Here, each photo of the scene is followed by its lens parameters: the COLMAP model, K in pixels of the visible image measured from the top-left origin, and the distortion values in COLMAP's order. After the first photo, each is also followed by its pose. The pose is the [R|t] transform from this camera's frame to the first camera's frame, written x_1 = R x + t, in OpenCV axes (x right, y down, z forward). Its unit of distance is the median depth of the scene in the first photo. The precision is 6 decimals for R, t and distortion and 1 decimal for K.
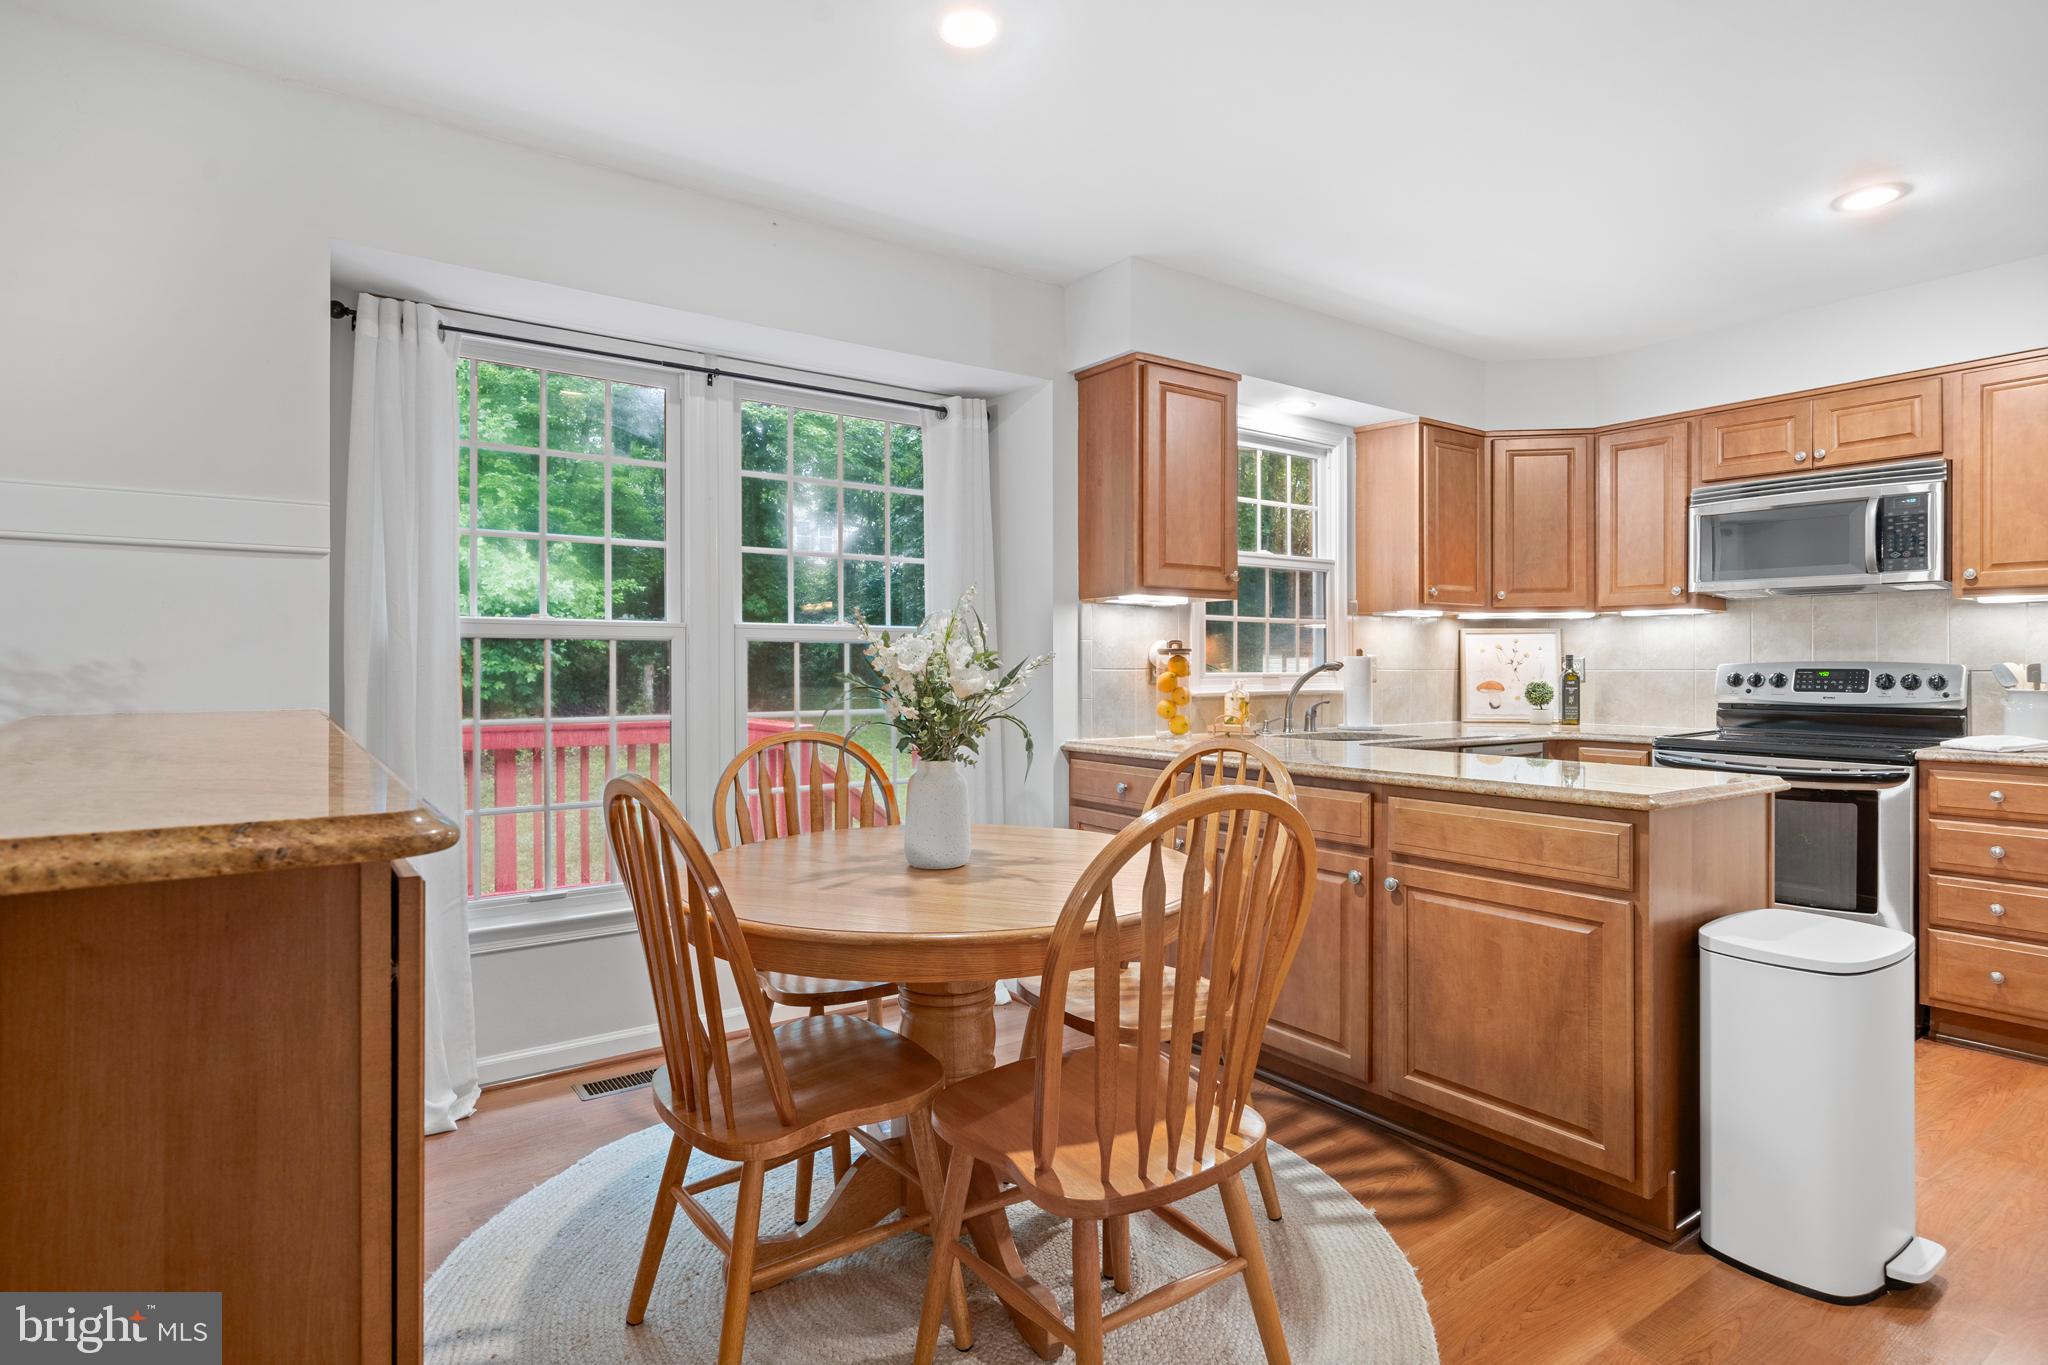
lens RADIAL K [[1095.7, 0, 1013.7], [0, 1095.7, 664.9], [0, 0, 1]] dist [0.004019, 0.005058]
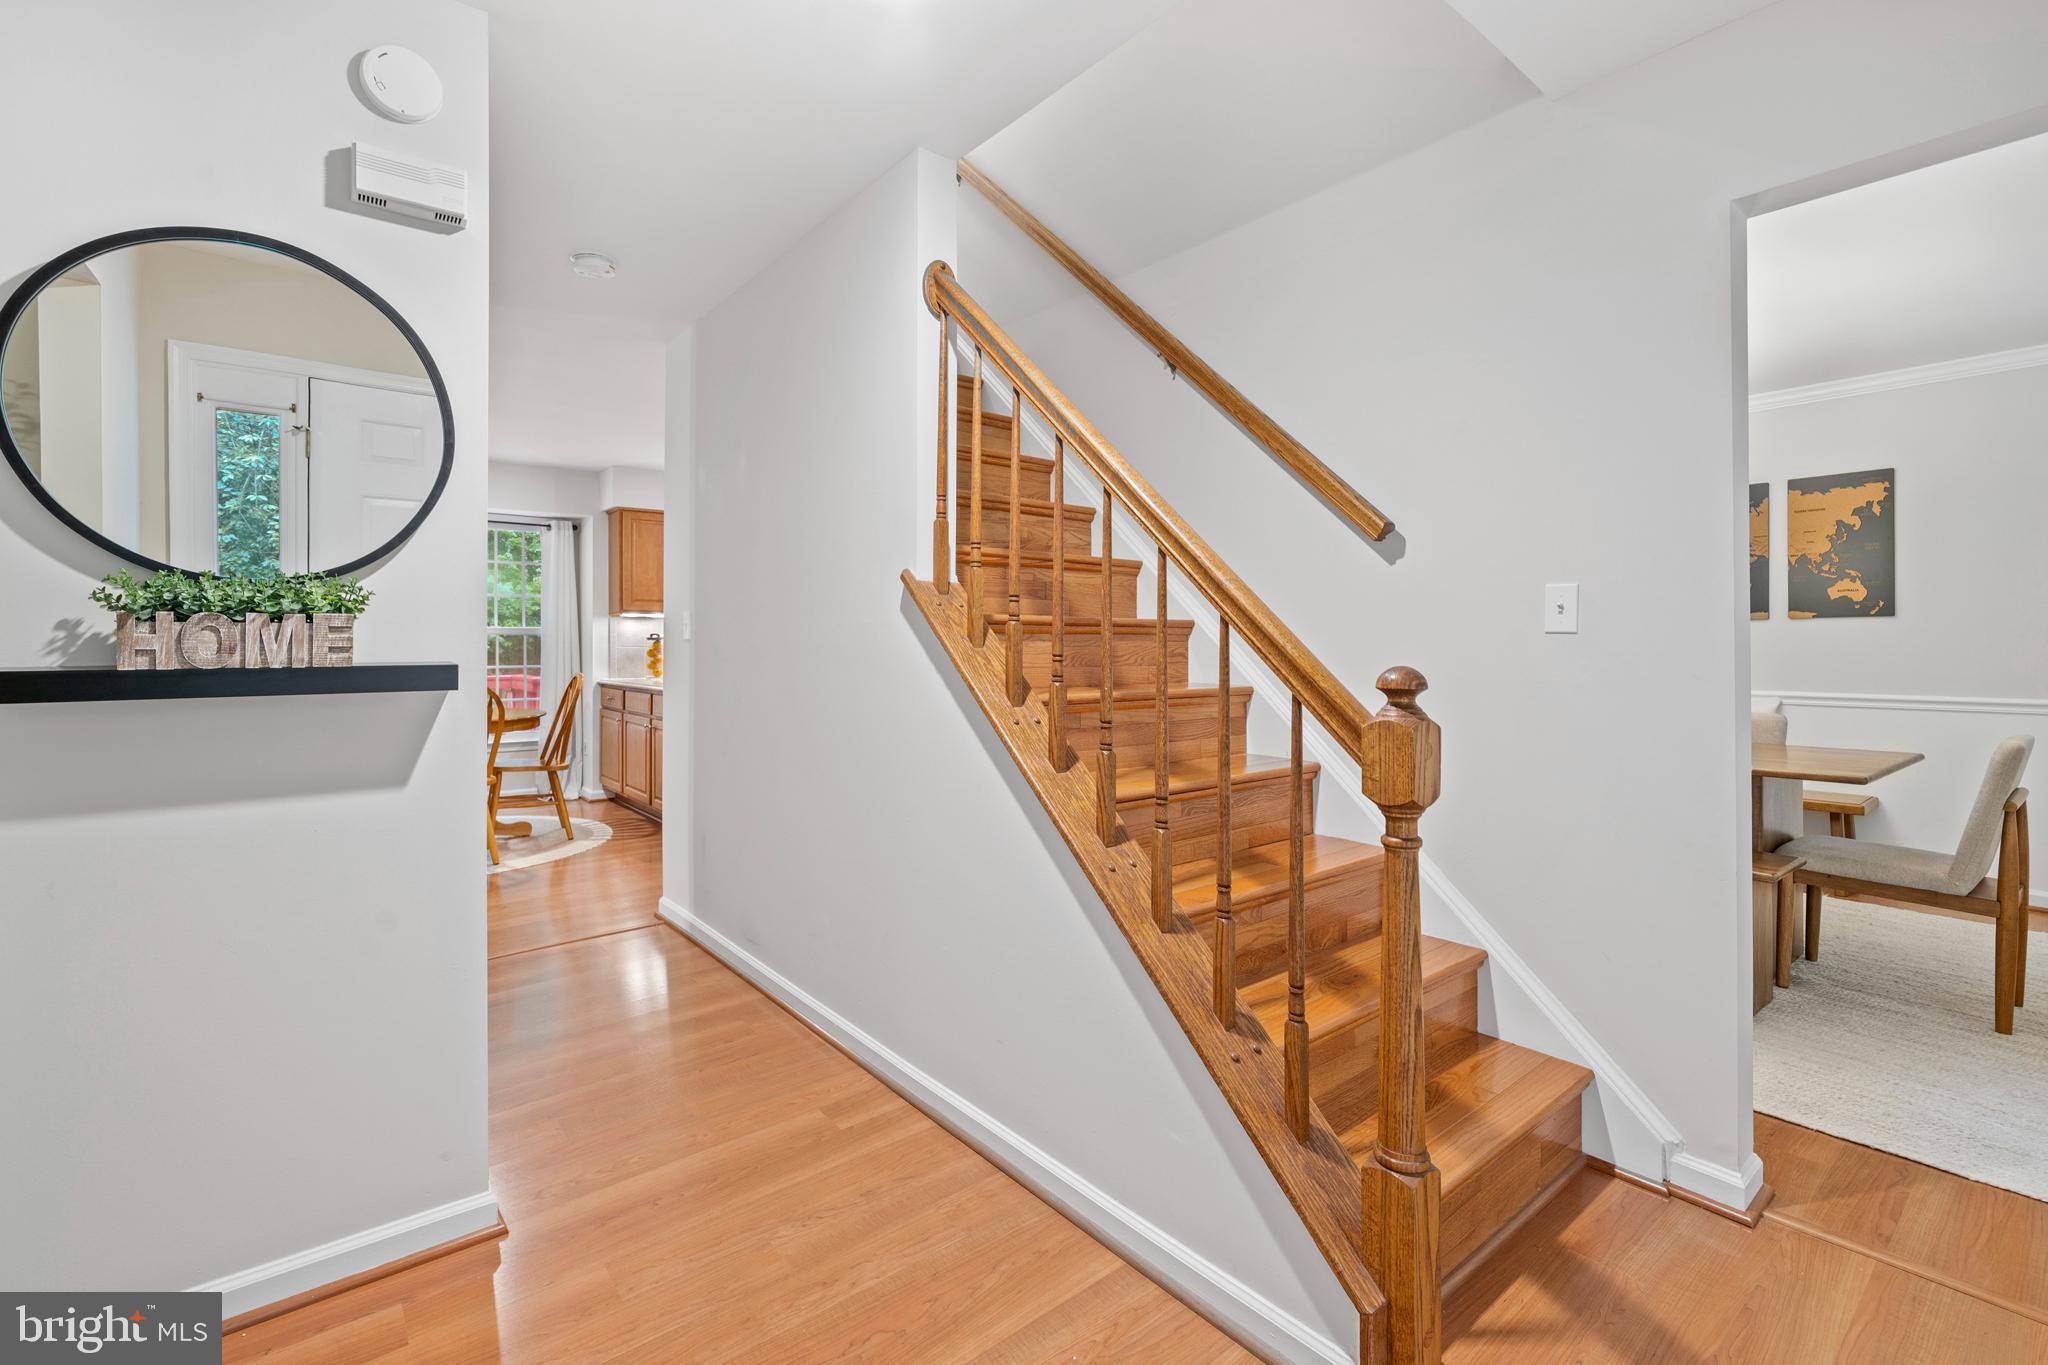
lens RADIAL K [[915.8, 0, 1018.5], [0, 915.8, 651.5], [0, 0, 1]] dist [0.001077, -0.000937]
pose [[0.998889, -0.003061, 0.047030, 0.747208], [0.002407, 0.999900, 0.013951, -0.009692], [-0.047068, -0.013823, 0.998796, -0.817513]]
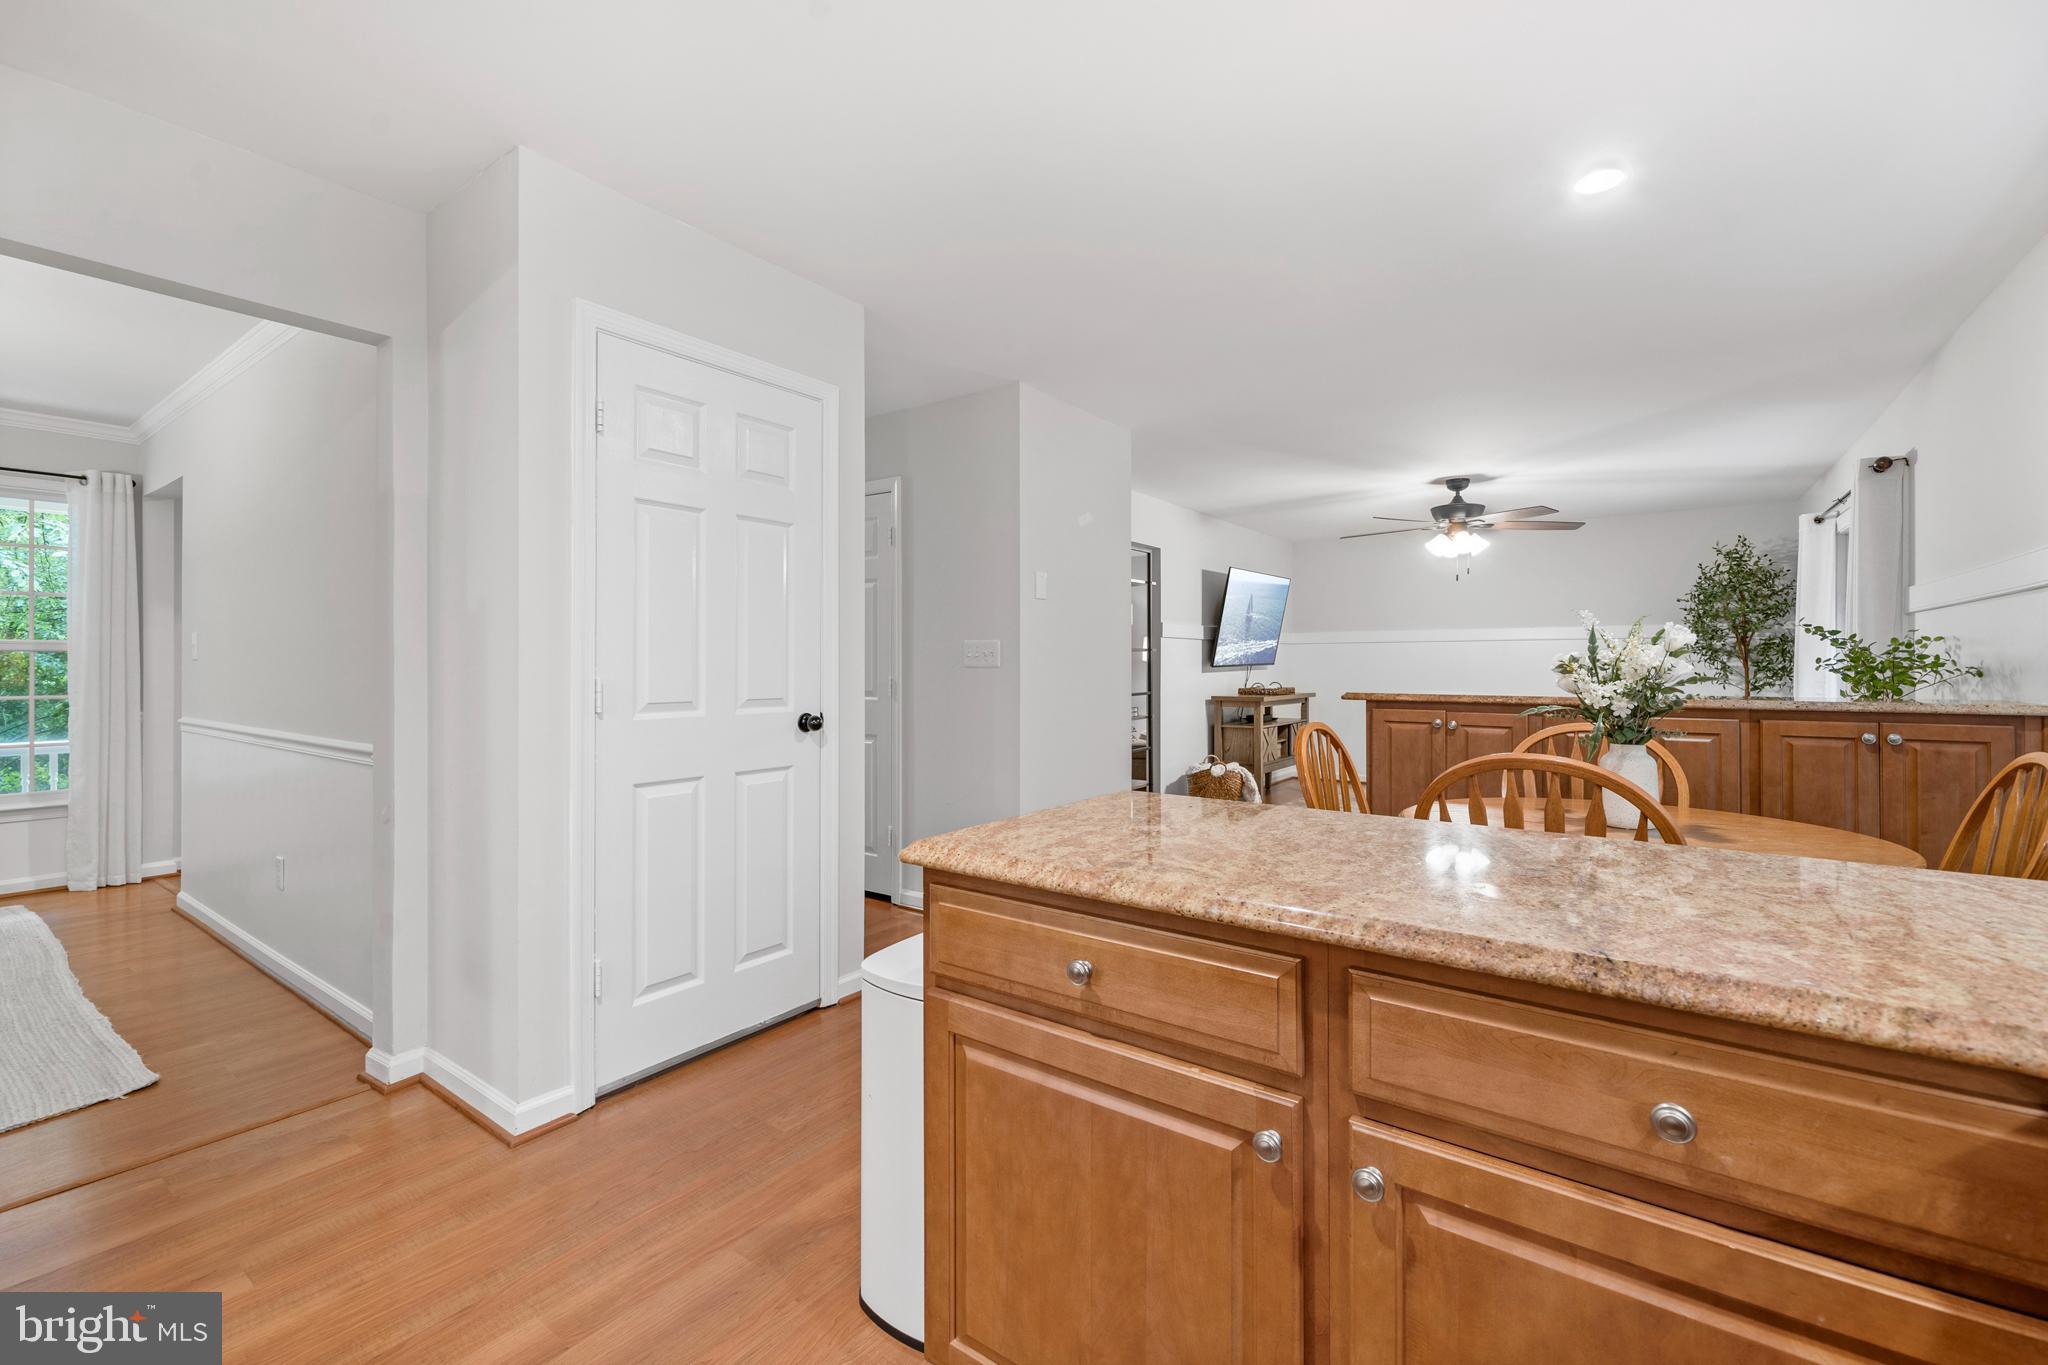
lens RADIAL K [[867.8, 0, 1057.8], [0, 867.8, 658.7], [0, 0, 1]] dist [0.000590, -0.000060]
pose [[-0.944935, -0.002506, -0.327249, 0.502590], [0.000144, 0.999967, -0.008073, -0.002549], [0.327258, -0.007675, -0.944904, 0.981272]]
